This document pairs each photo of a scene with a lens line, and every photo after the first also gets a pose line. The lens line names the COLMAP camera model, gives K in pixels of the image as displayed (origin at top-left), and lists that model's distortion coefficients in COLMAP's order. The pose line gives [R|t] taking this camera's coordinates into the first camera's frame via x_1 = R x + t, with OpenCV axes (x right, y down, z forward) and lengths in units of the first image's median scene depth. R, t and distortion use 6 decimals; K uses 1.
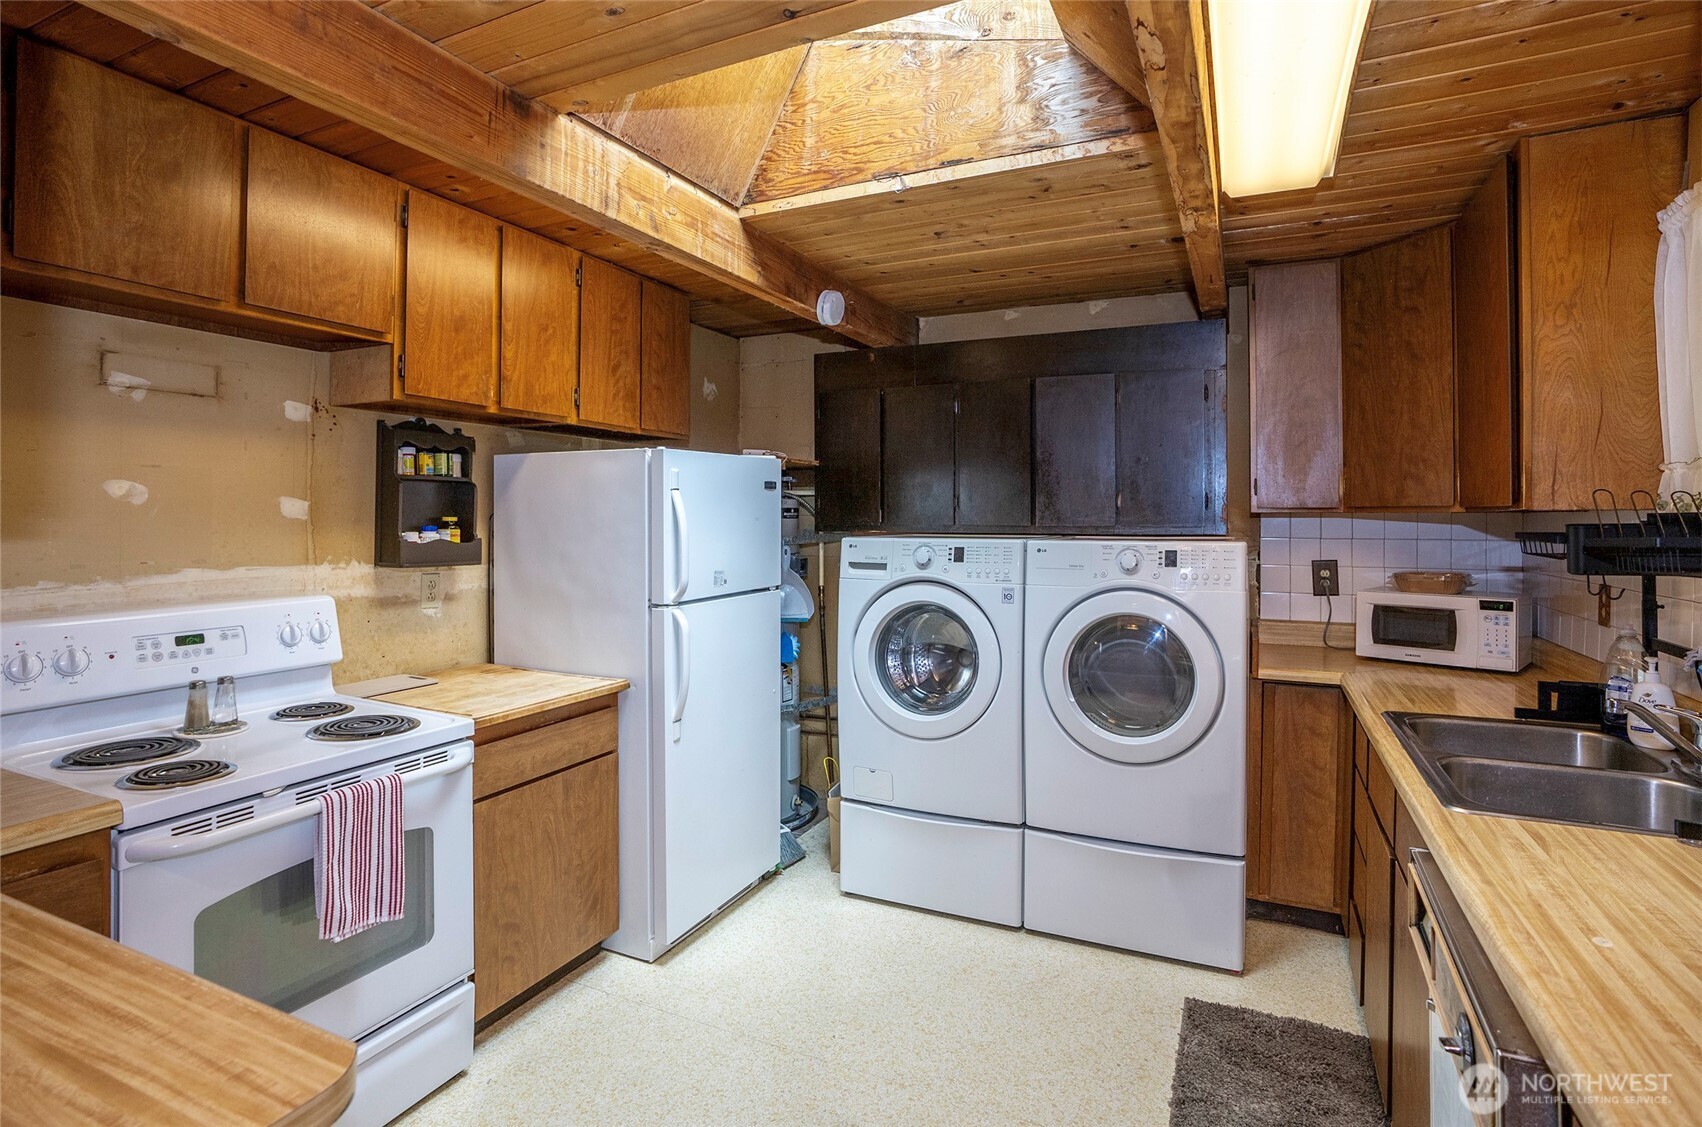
lens RADIAL K [[849.8, 0, 855.5], [0, 849.8, 536.2], [0, 0, 1]] dist [-0.024048, -0.000123]
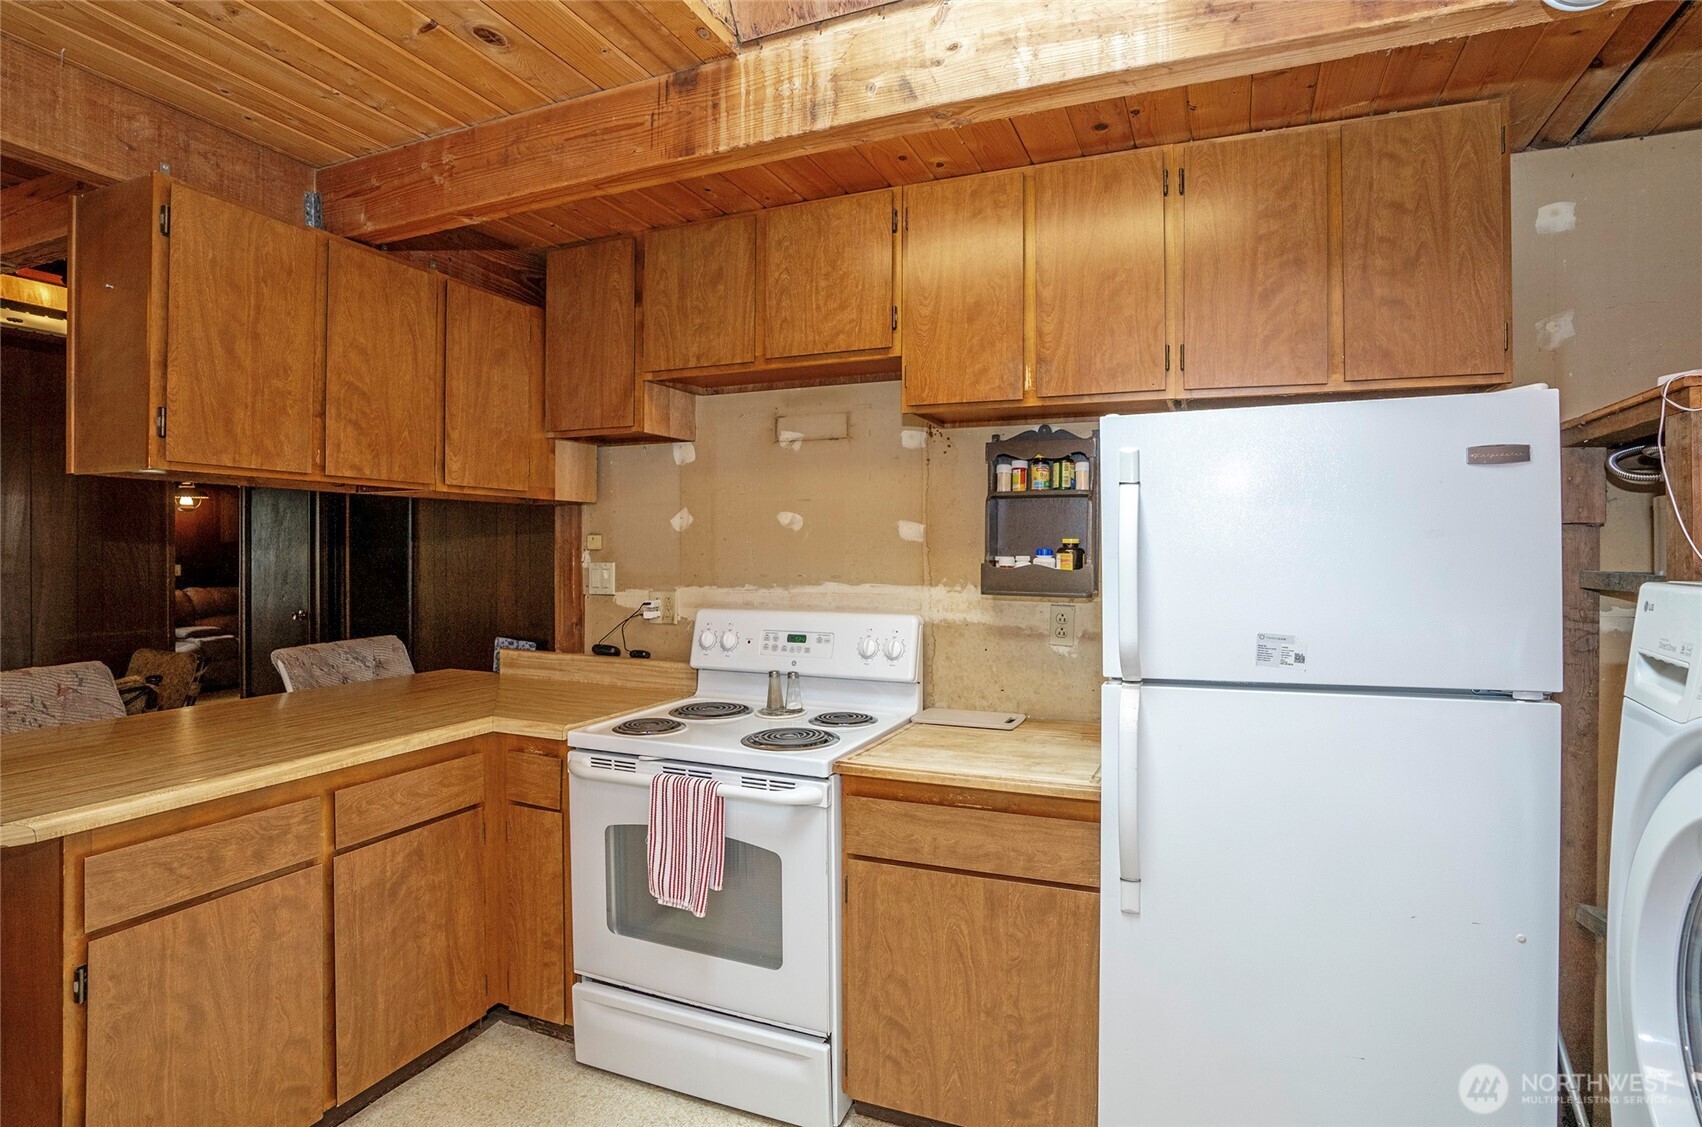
lens RADIAL K [[845.7, 0, 851.0], [0, 845.7, 563.5], [0, 0, 1]] dist [-0.069541, 0.033768]
pose [[0.053244, 0.010279, -0.998529, 0.364578], [-0.025905, 0.999625, 0.008909, -0.000144], [0.998245, 0.025393, 0.053490, 0.808470]]
